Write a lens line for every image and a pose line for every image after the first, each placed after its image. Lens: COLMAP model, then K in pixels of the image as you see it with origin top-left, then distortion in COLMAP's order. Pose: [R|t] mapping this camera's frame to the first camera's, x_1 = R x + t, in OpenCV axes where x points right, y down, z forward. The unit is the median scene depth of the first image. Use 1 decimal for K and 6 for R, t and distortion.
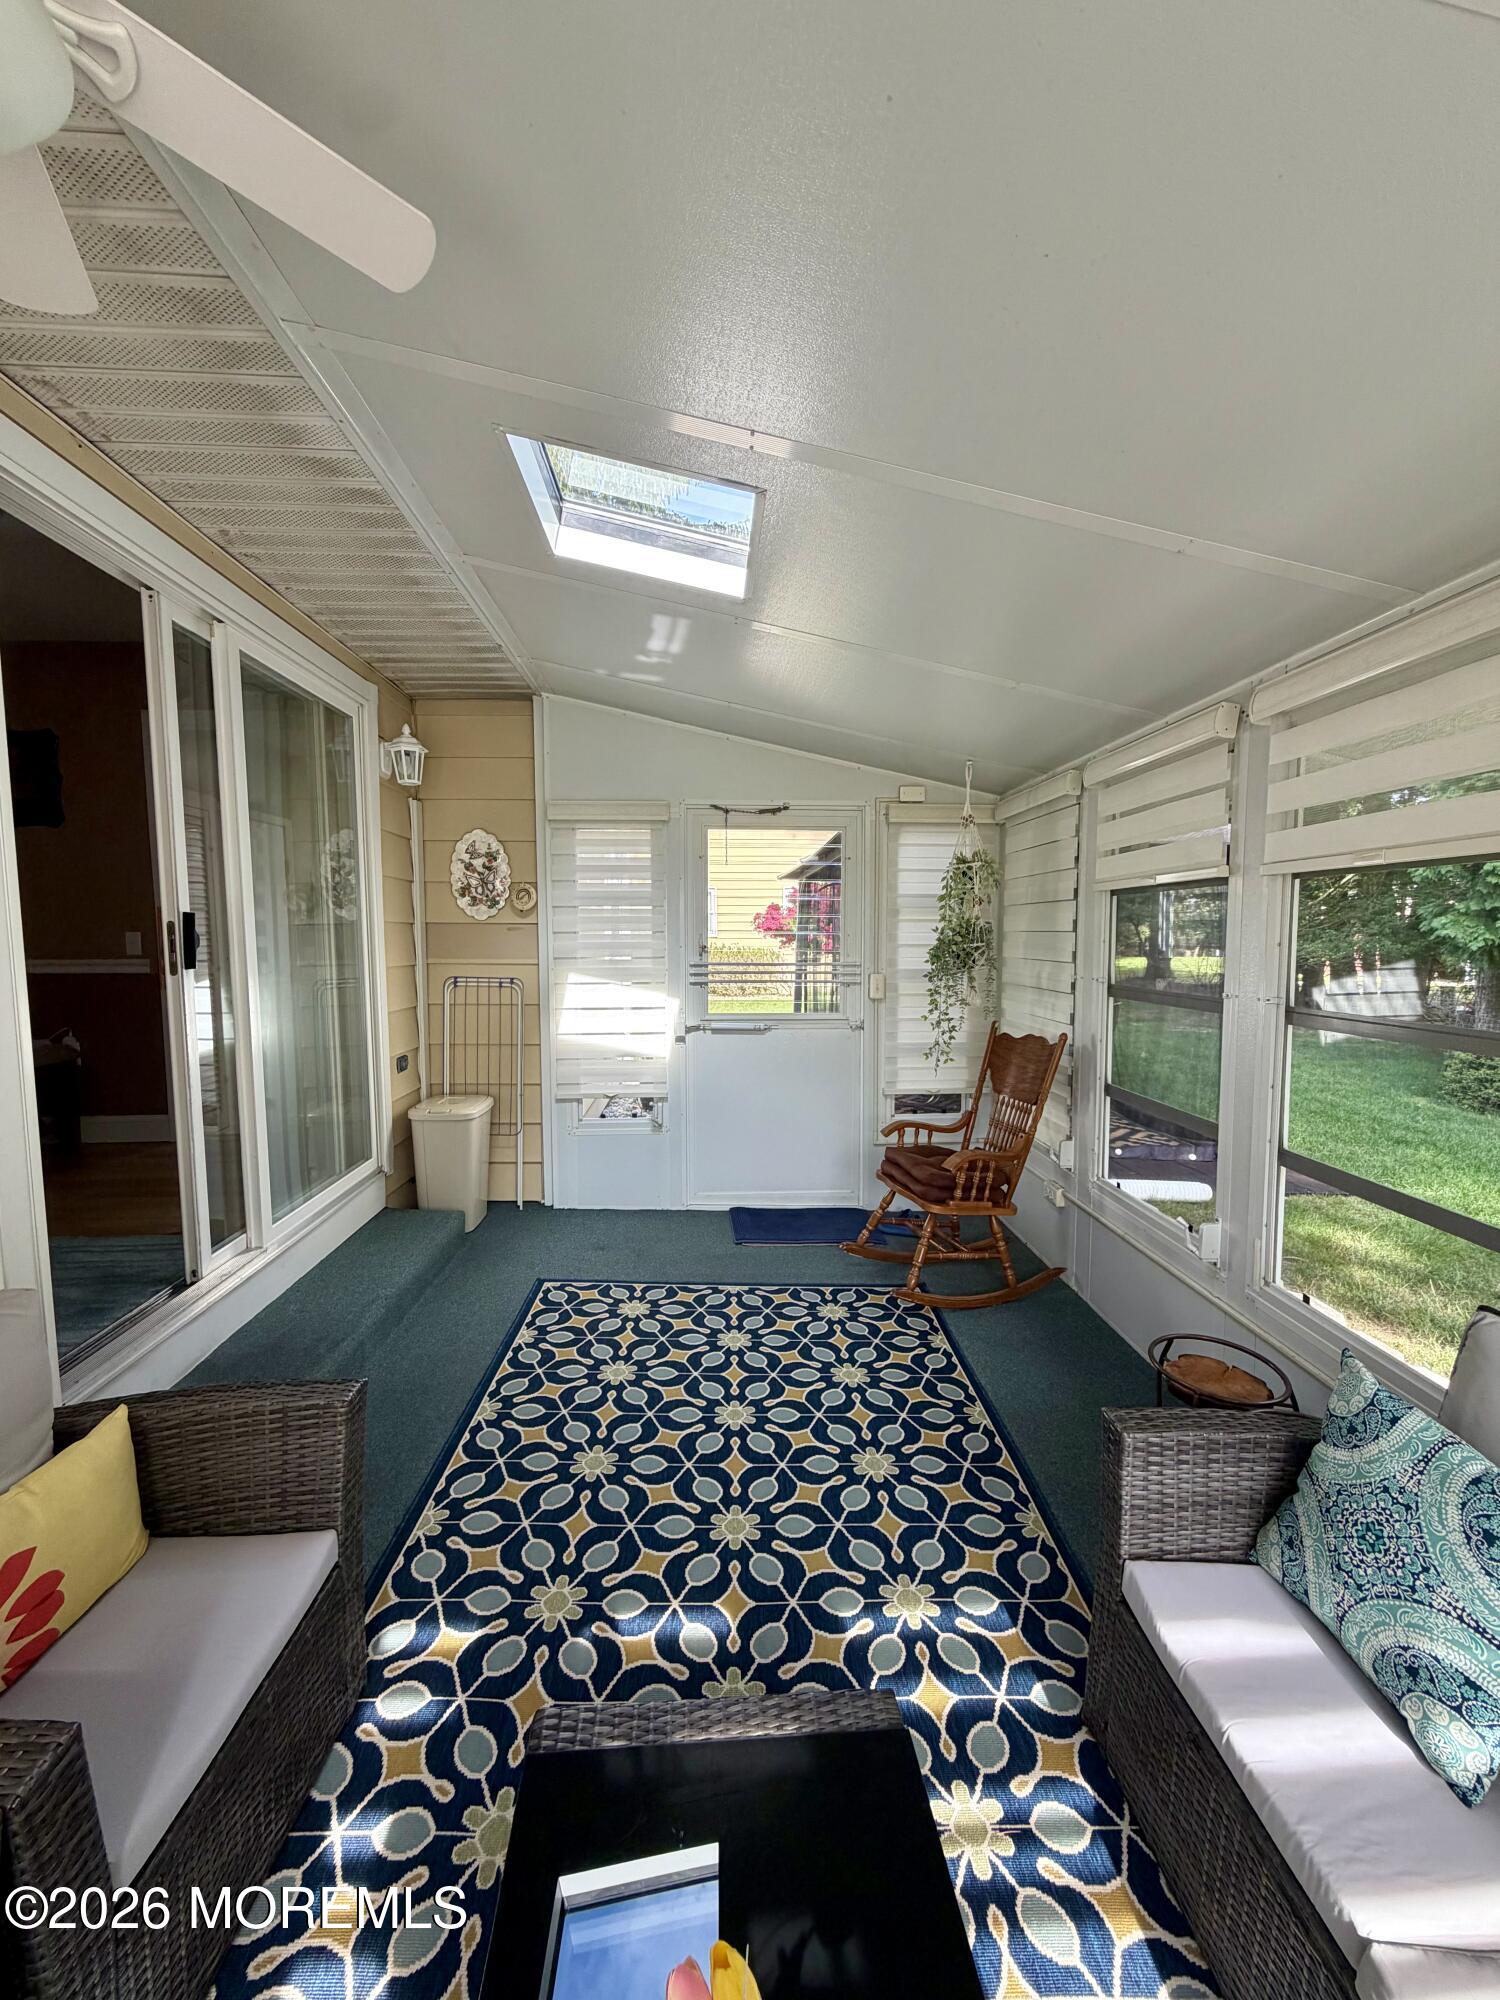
lens RADIAL K [[798.9, 0, 747.8], [0, 798.9, 994.0], [0, 0, 1]] dist [0.002639, -0.000232]
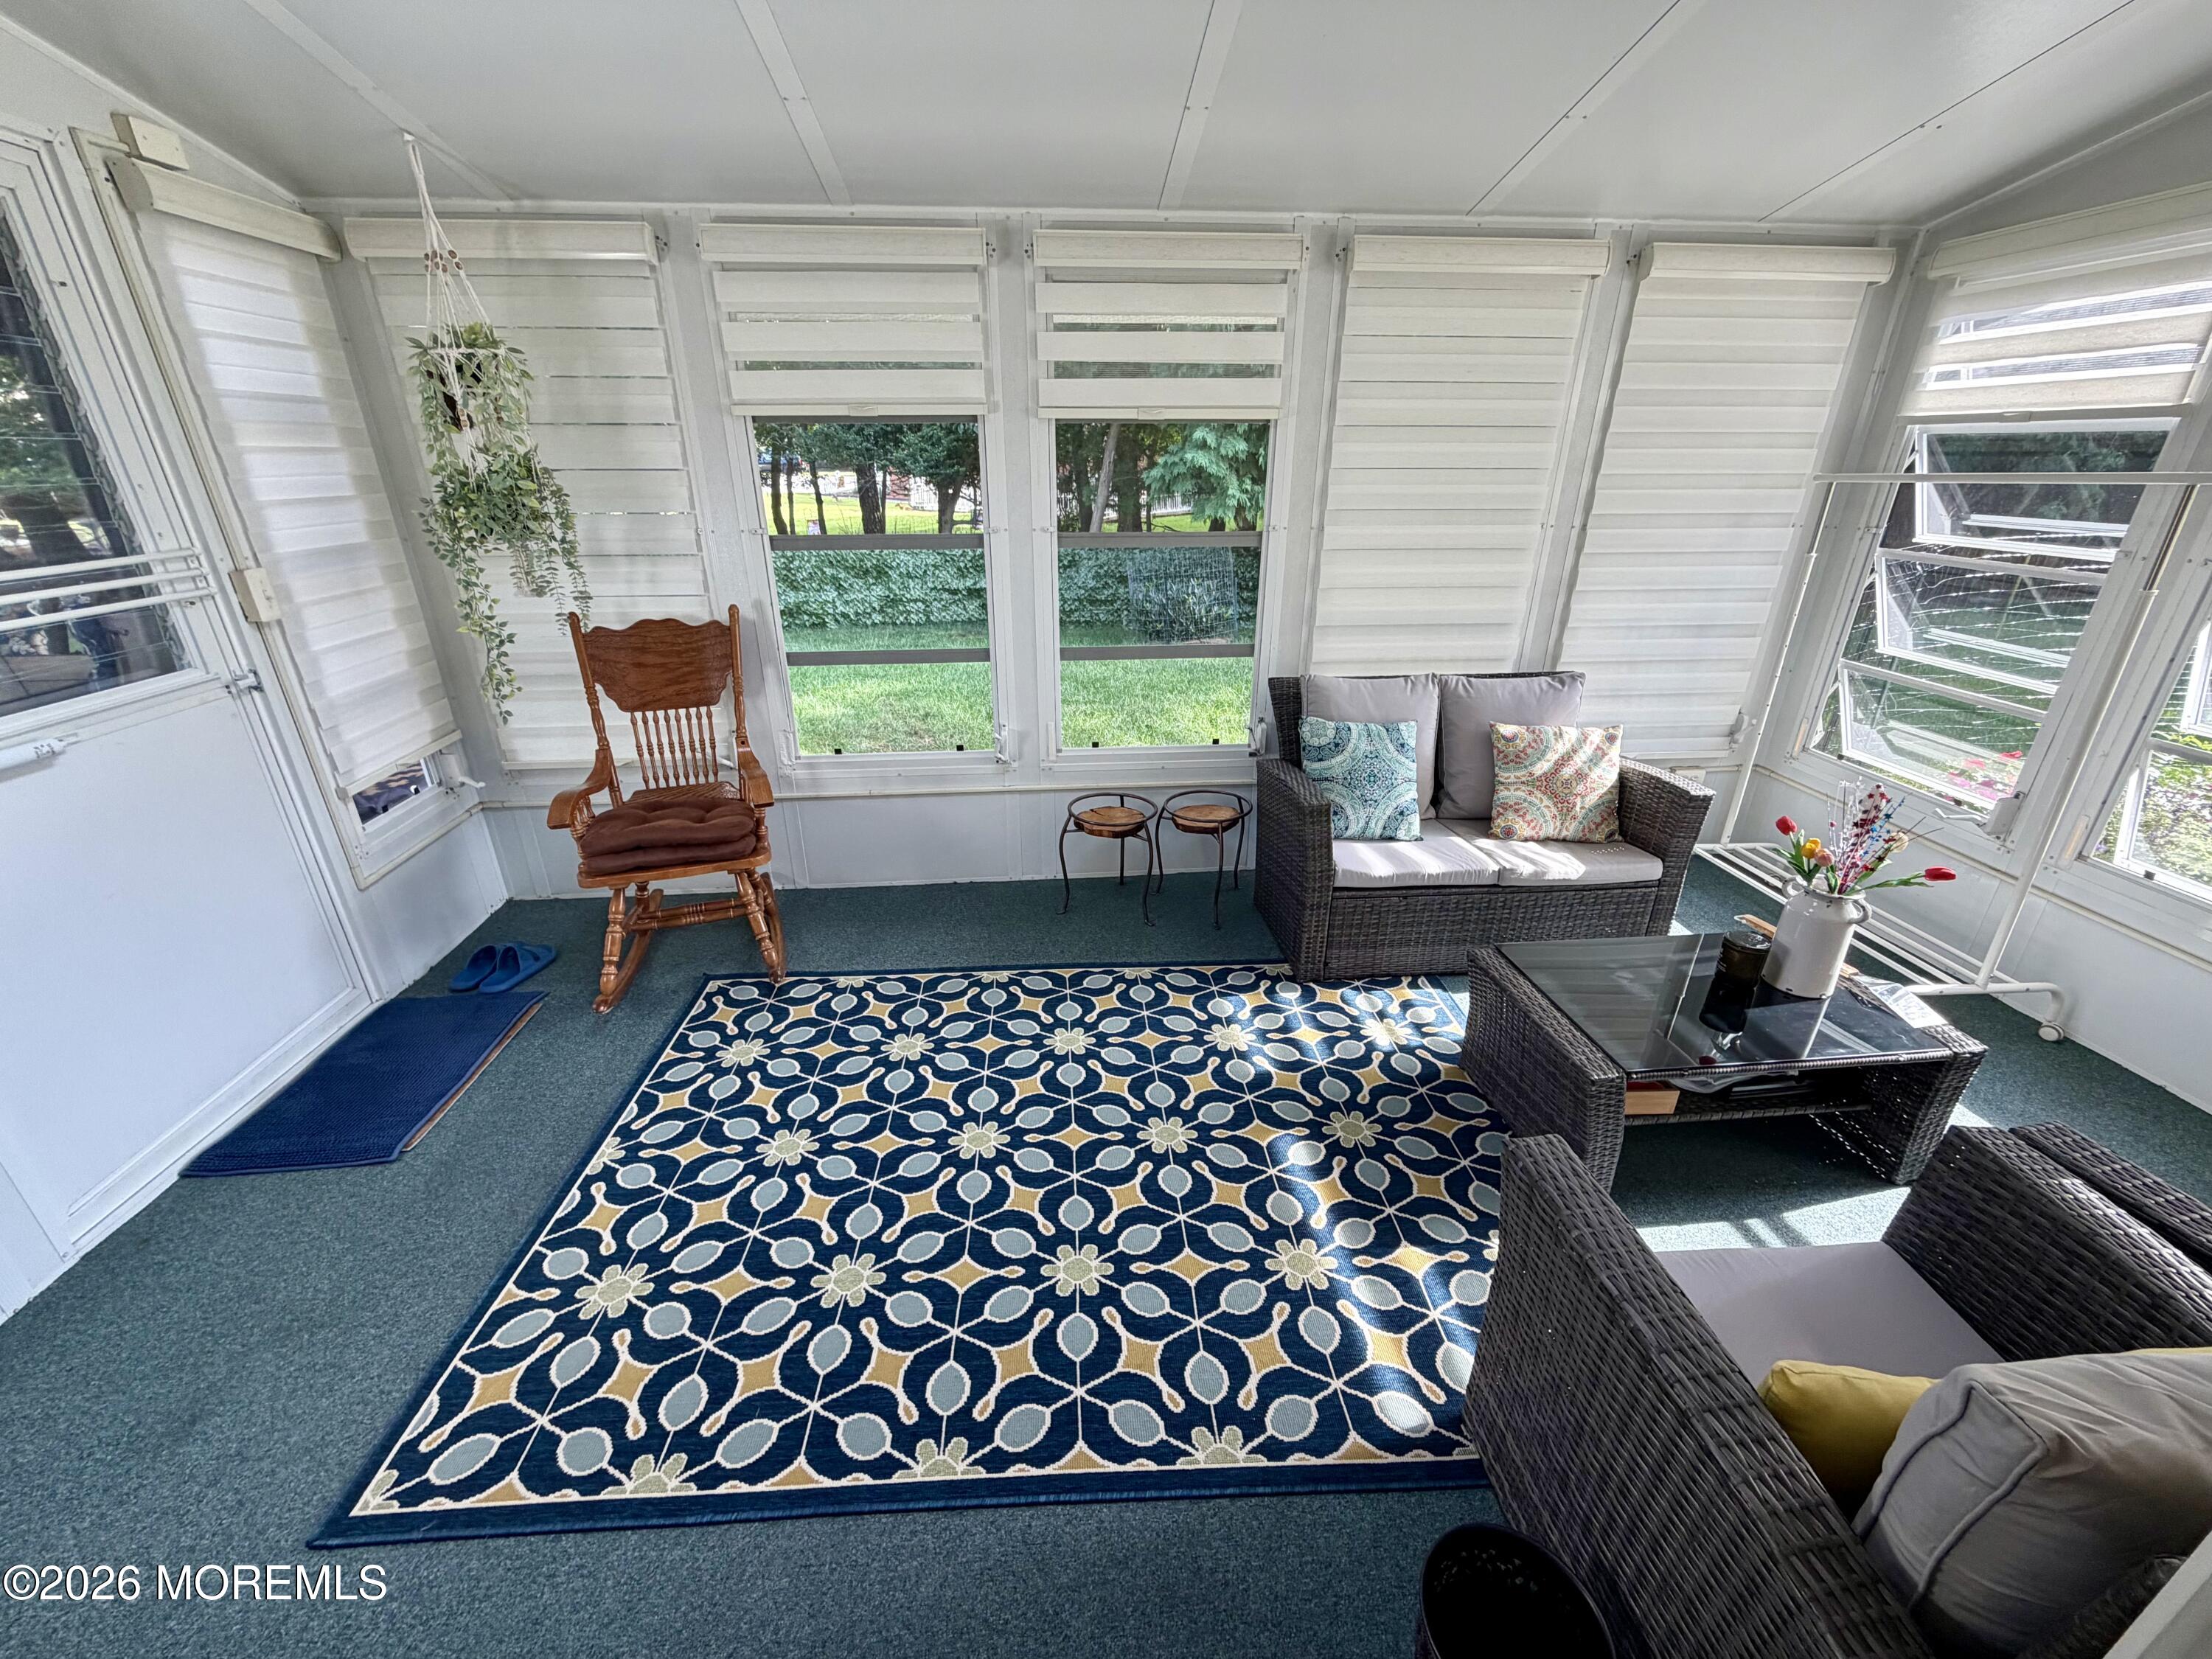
lens RADIAL K [[883.6, 0, 1096.1], [0, 883.6, 832.8], [0, 0, 1]] dist [0.002639, -0.000232]
pose [[-0.025408, -0.397123, 0.917414, -0.926946], [0.075671, 0.914313, 0.397877, -0.121896], [-0.996809, 0.079530, 0.006820, 1.126225]]
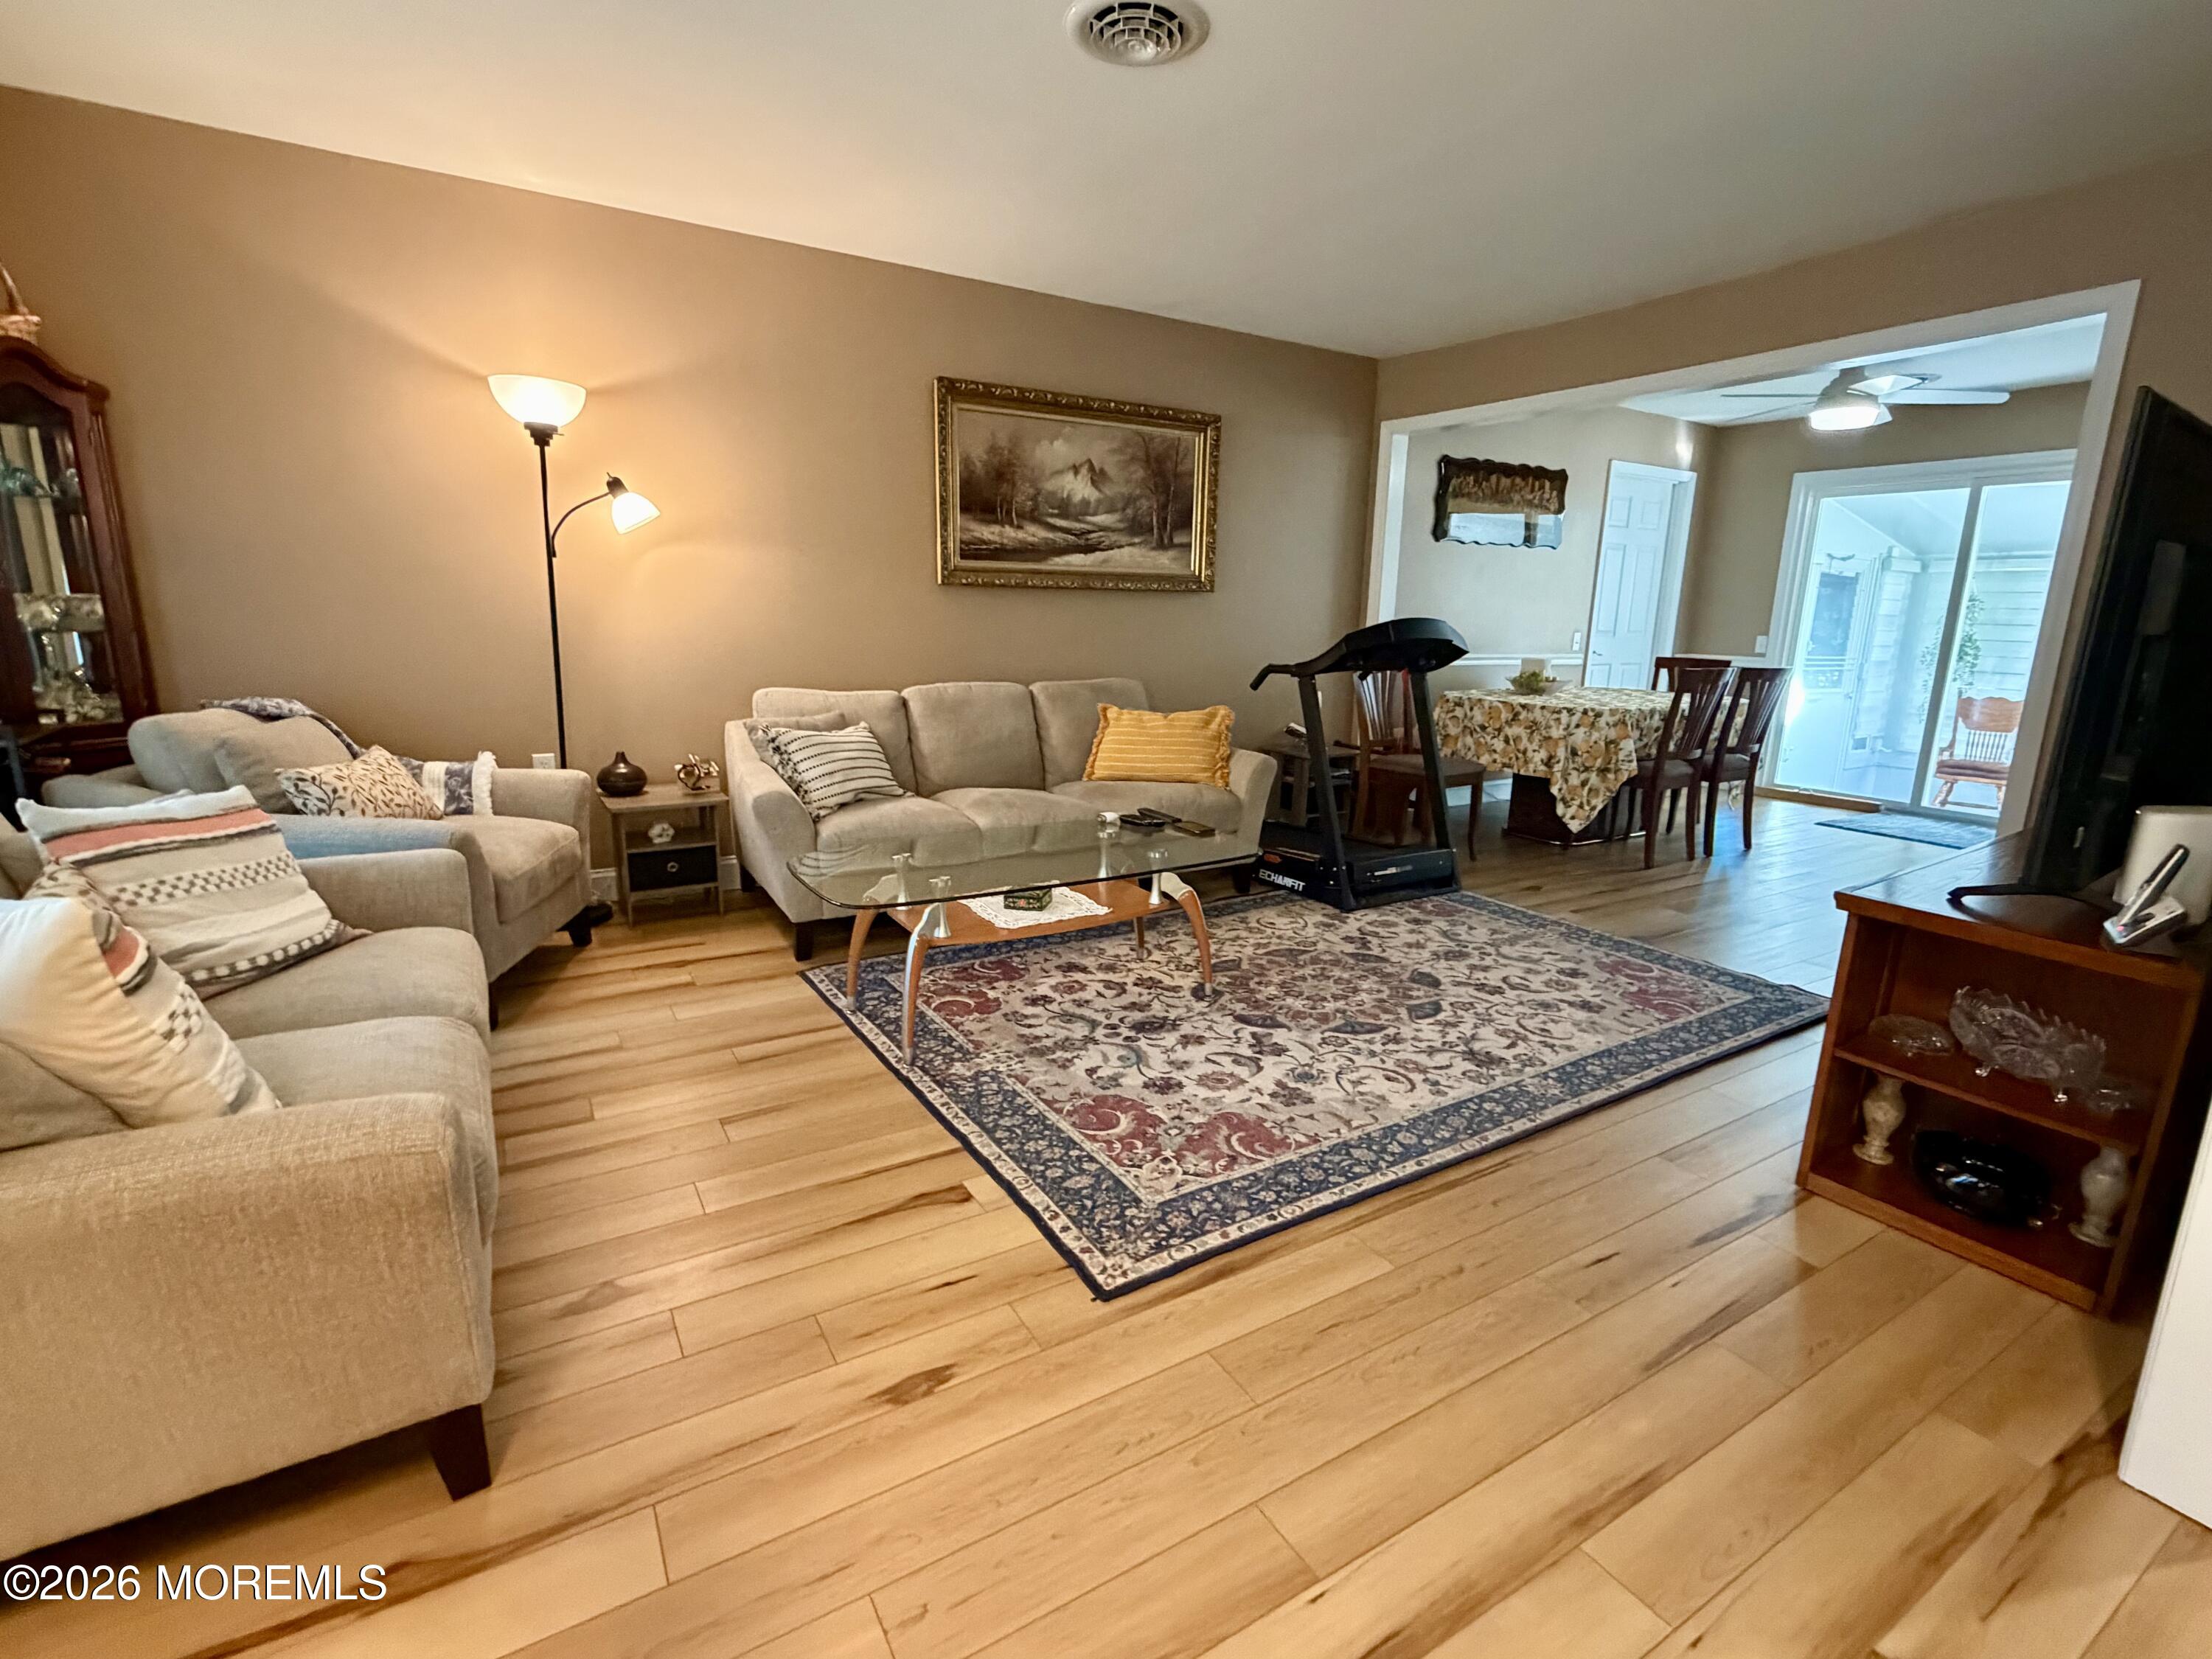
lens RADIAL K [[1018.5, 0, 1101.7], [0, 1018.5, 830.1], [0, 0, 1]] dist [0.000279, 0.000202]
pose [[0.879514, -0.076231, 0.469727, -4.957051], [0.008089, 0.989338, 0.145413, -0.008759], [-0.475804, -0.124093, 0.870753, -0.232145]]
